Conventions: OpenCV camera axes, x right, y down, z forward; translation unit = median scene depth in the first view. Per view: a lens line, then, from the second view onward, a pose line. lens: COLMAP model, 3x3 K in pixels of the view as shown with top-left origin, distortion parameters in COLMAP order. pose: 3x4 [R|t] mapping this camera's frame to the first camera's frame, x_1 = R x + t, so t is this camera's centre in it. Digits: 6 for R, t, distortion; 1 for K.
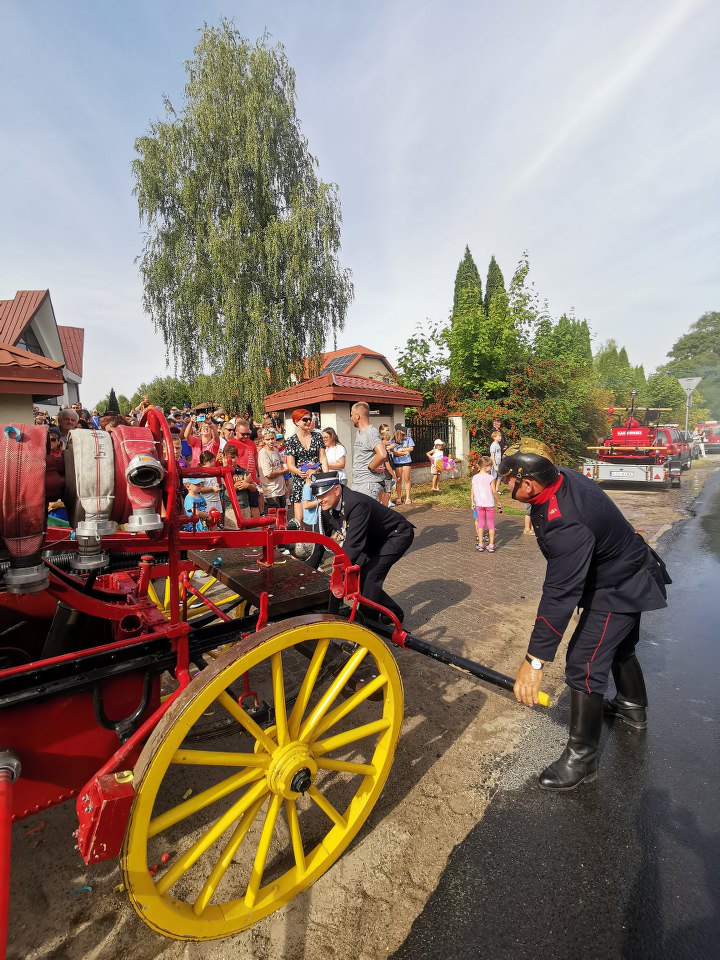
lens RADIAL K [[460.8, 0, 355.4], [0, 460.8, 472.6], [0, 0, 1]] dist [-0.047075, 0.045783]
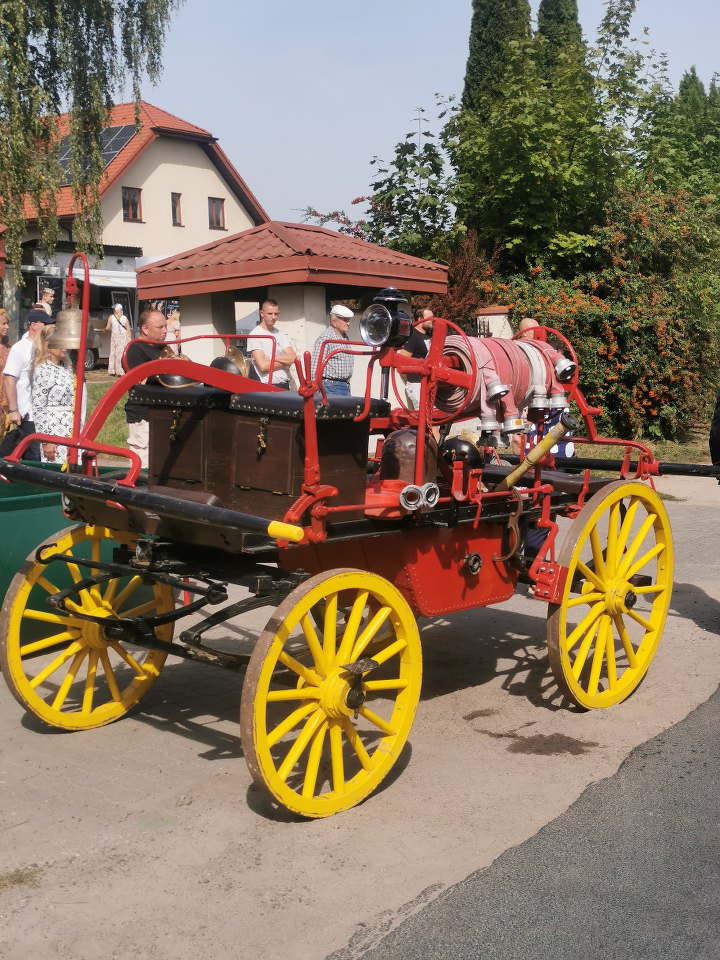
lens RADIAL K [[1323.8, 0, 359.9], [0, 1323.8, 480.1], [0, 0, 1]] dist [0.371952, -1.833374]
pose [[0.978789, -0.011570, 0.204544, -0.163414], [0.008918, 0.999864, 0.013884, 0.024233], [-0.204677, -0.011766, 0.978759, -0.261403]]
